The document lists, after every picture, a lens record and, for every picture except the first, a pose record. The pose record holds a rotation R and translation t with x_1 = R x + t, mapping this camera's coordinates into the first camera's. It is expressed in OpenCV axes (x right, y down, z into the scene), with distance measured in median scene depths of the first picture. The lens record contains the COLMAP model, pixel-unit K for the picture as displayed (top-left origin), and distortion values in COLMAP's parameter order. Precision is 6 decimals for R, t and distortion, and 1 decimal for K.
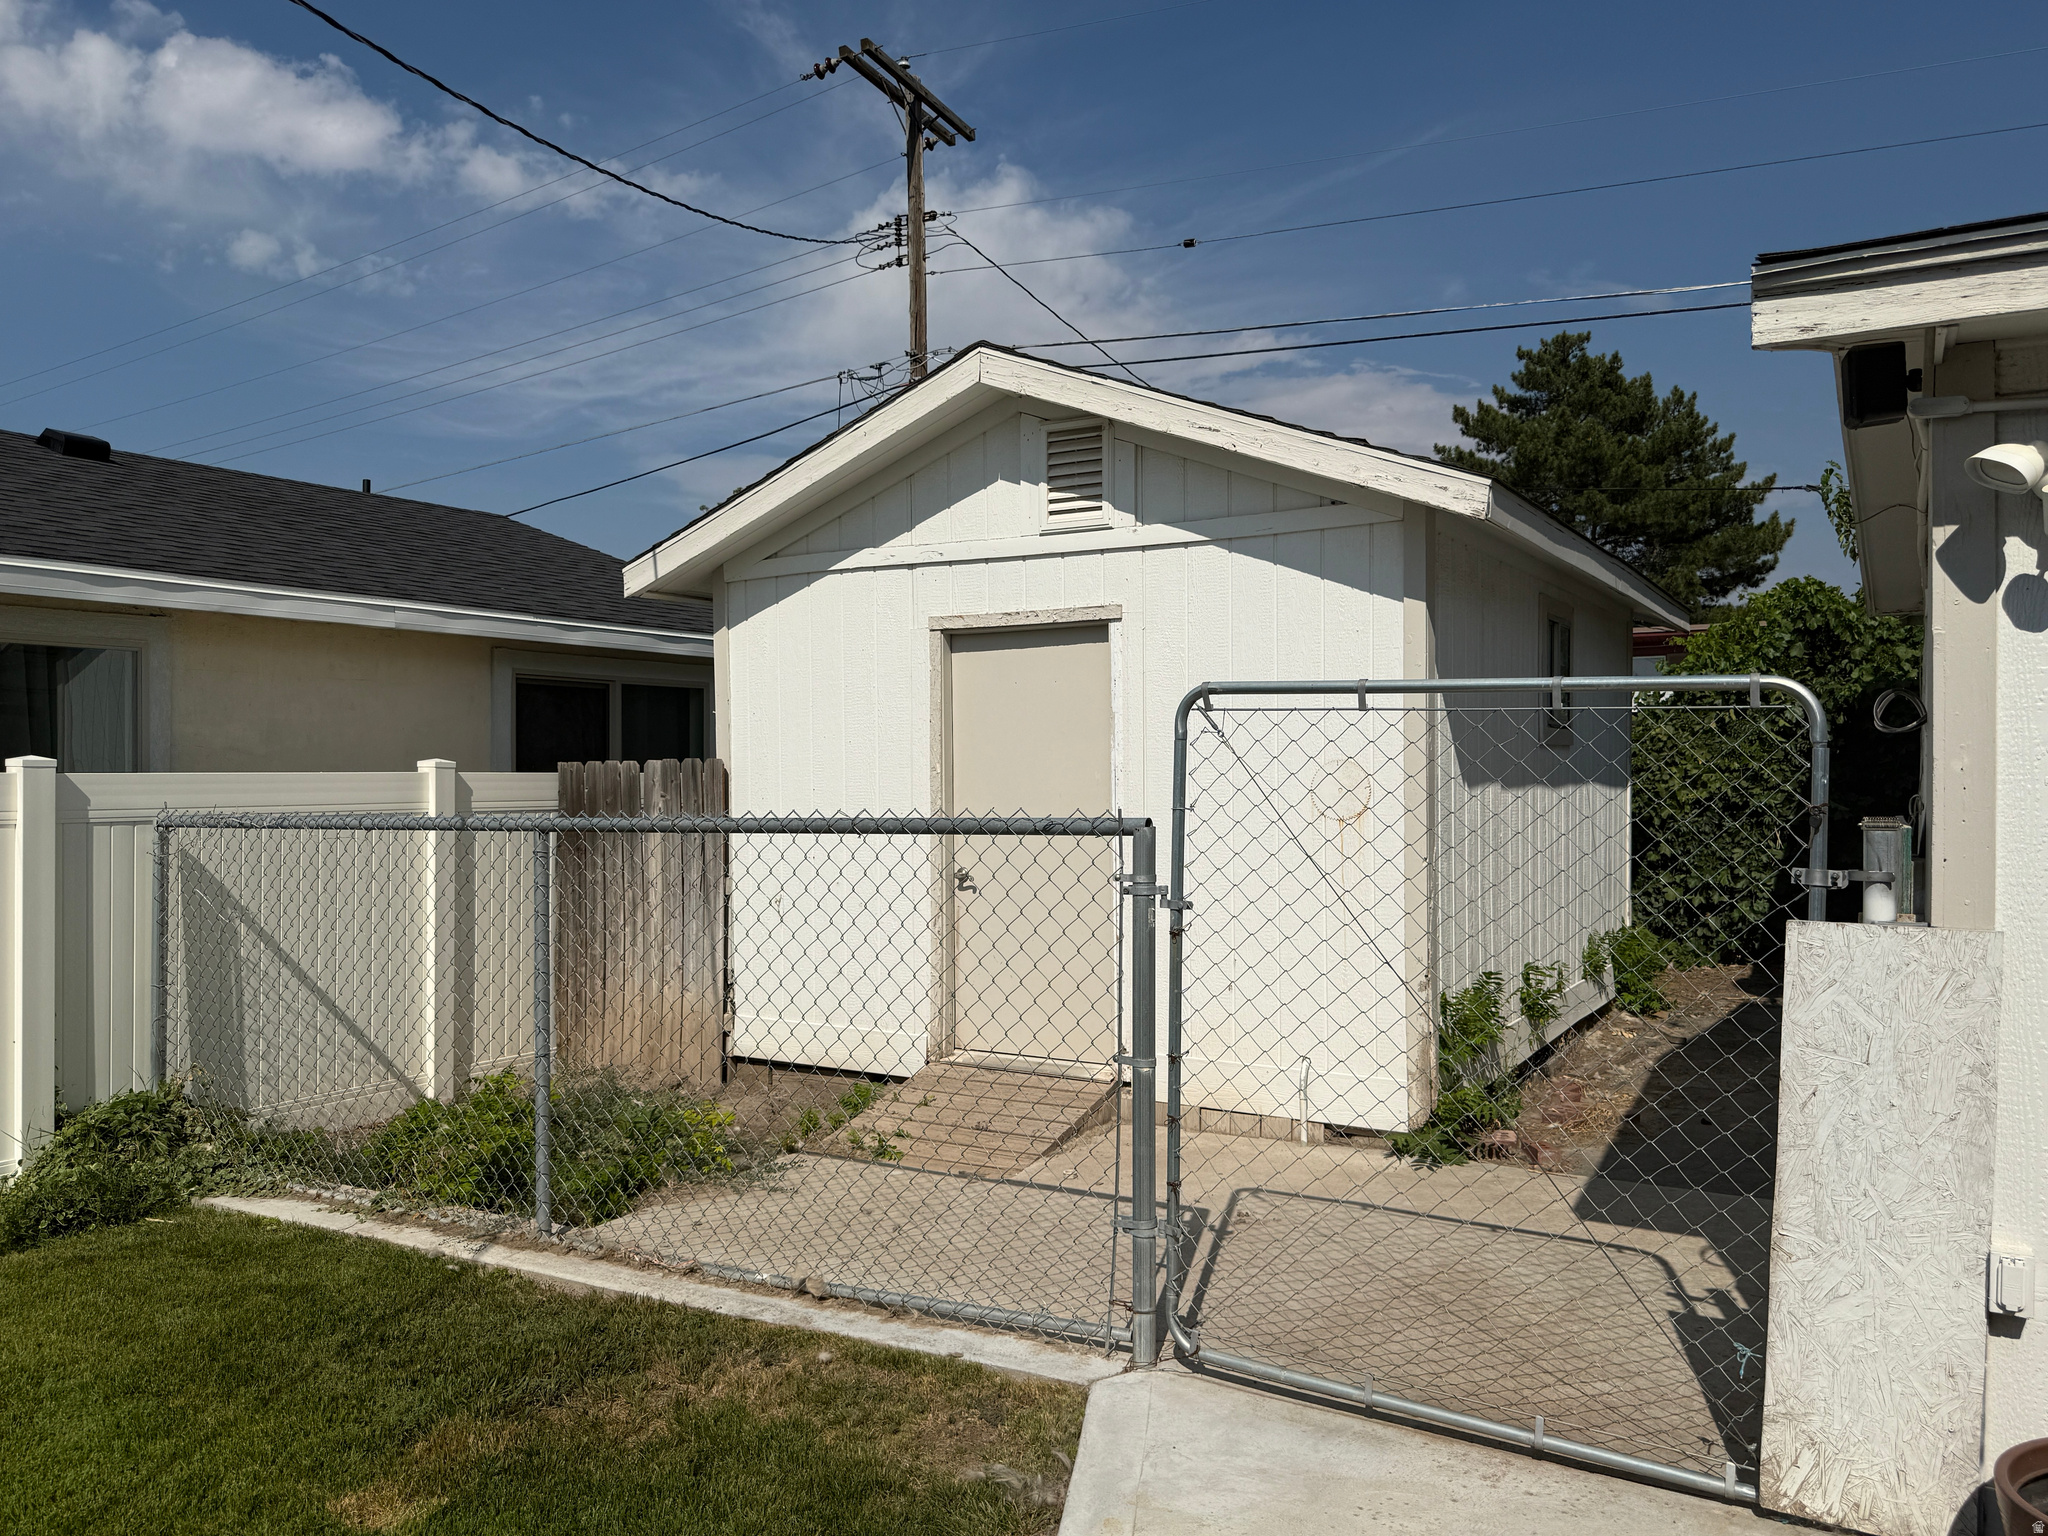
lens RADIAL K [[1509.3, 0, 1034.3], [0, 1509.3, 771.1], [0, 0, 1]] dist [-0.002393, 0.000388]
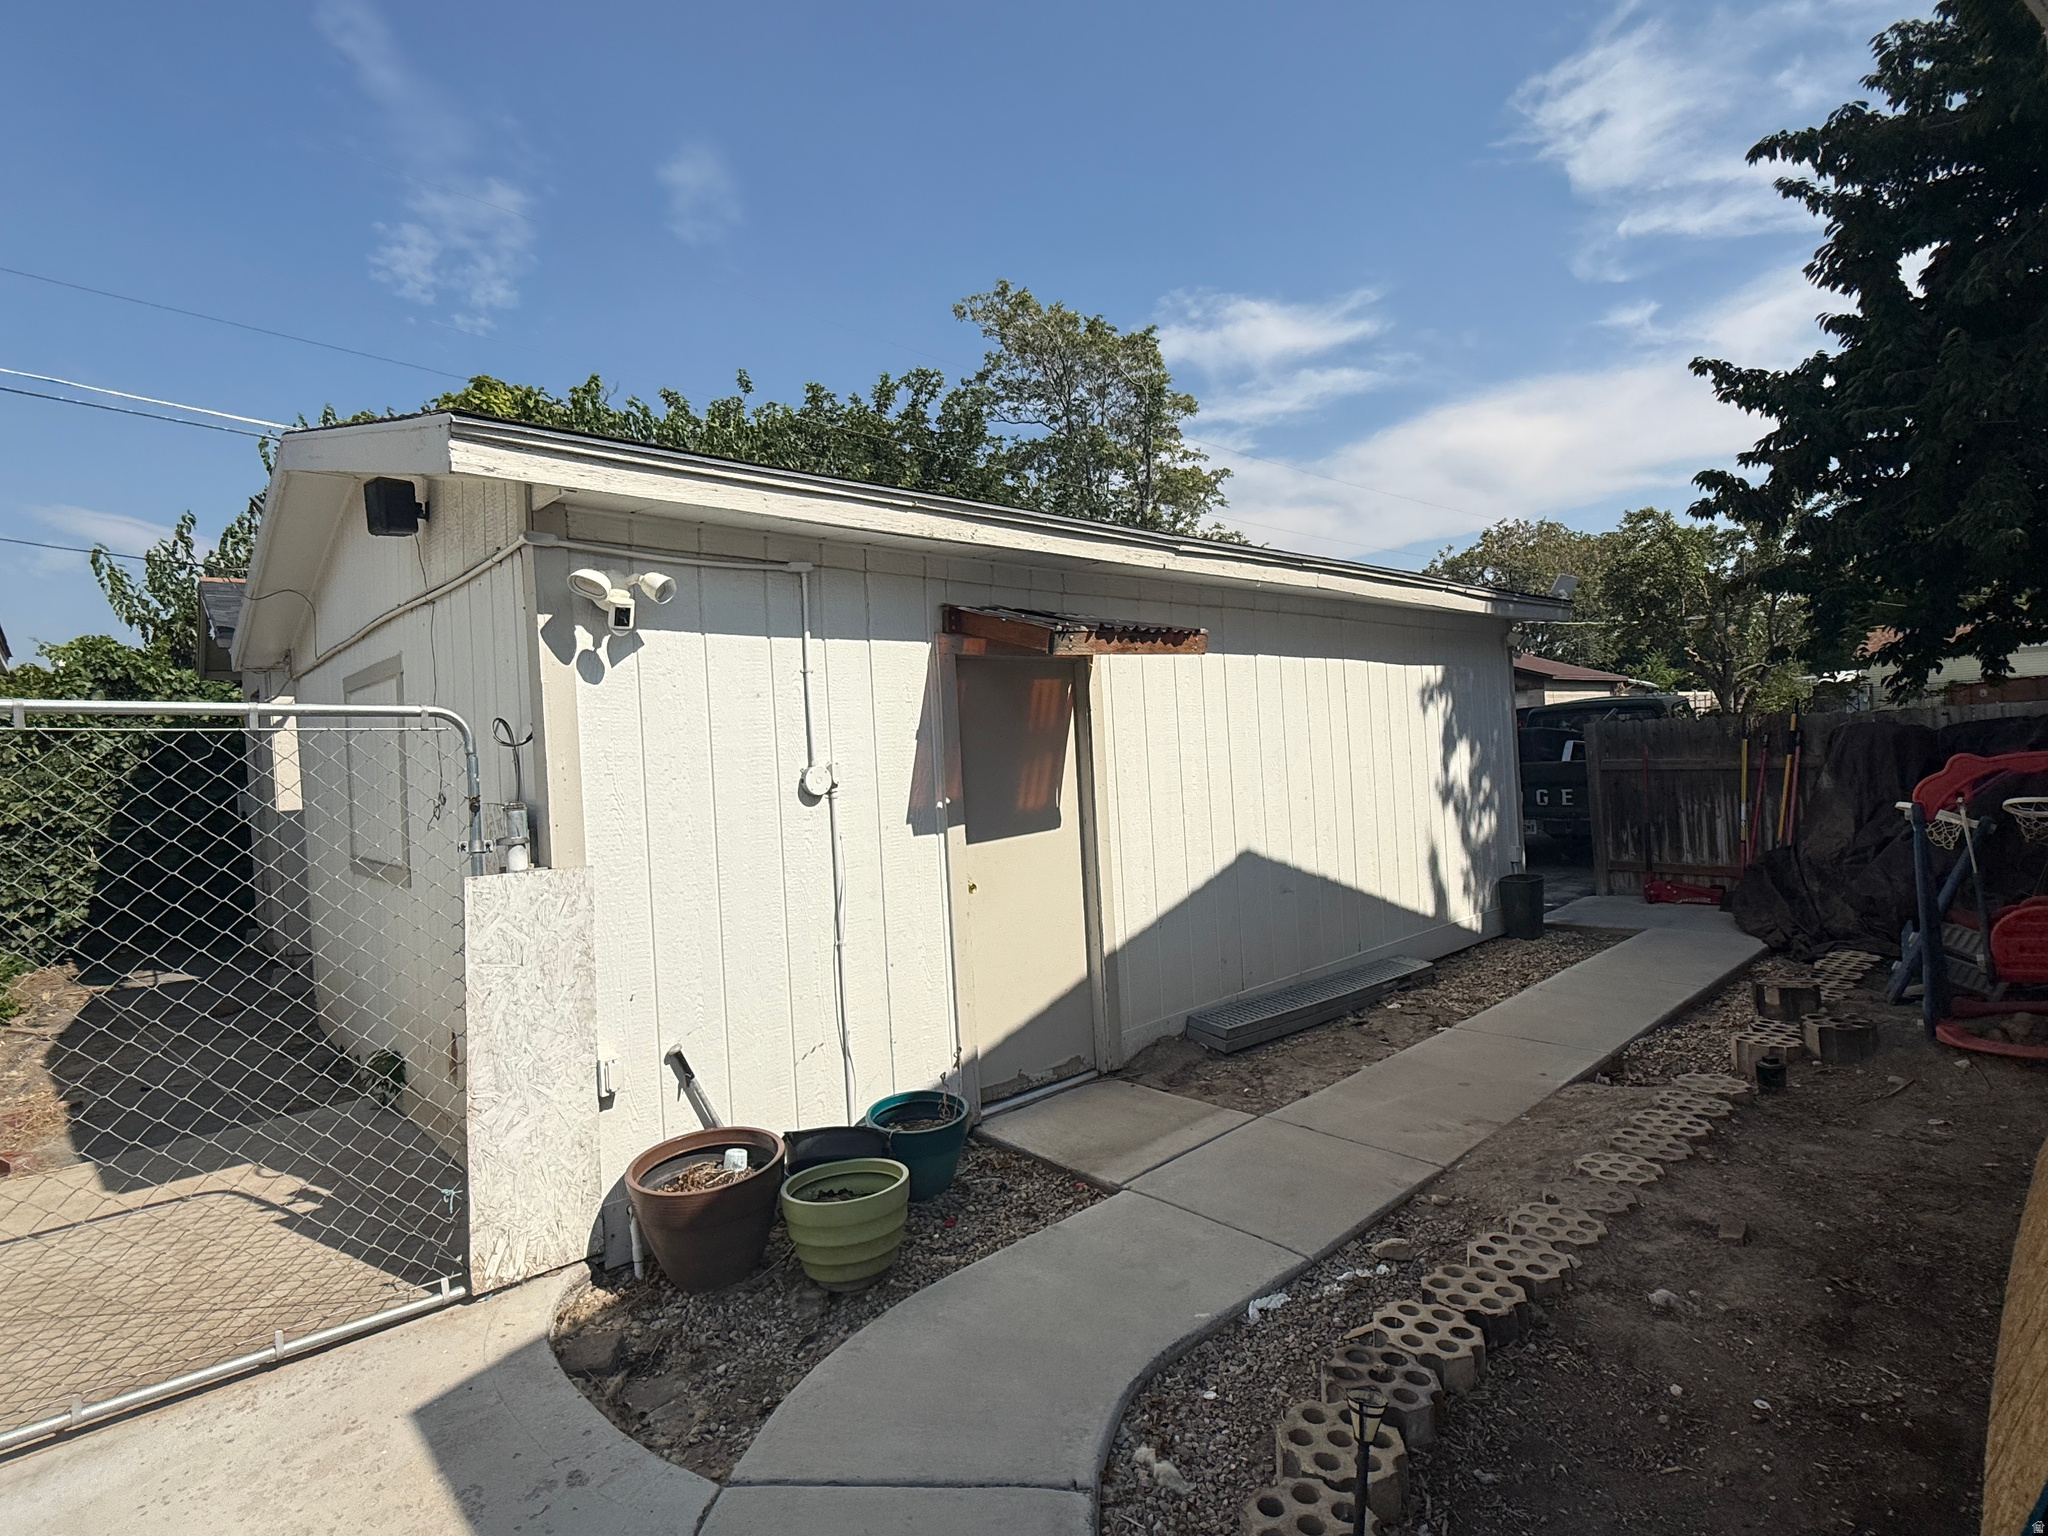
lens RADIAL K [[1027.1, 0, 1031.0], [0, 1027.1, 767.7], [0, 0, 1]] dist [0.000315, -0.000715]
pose [[0.275709, -0.025870, 0.960893, -0.256248], [0.048176, 0.998753, 0.013066, 0.007225], [-0.960033, 0.042690, 0.276611, 0.192567]]
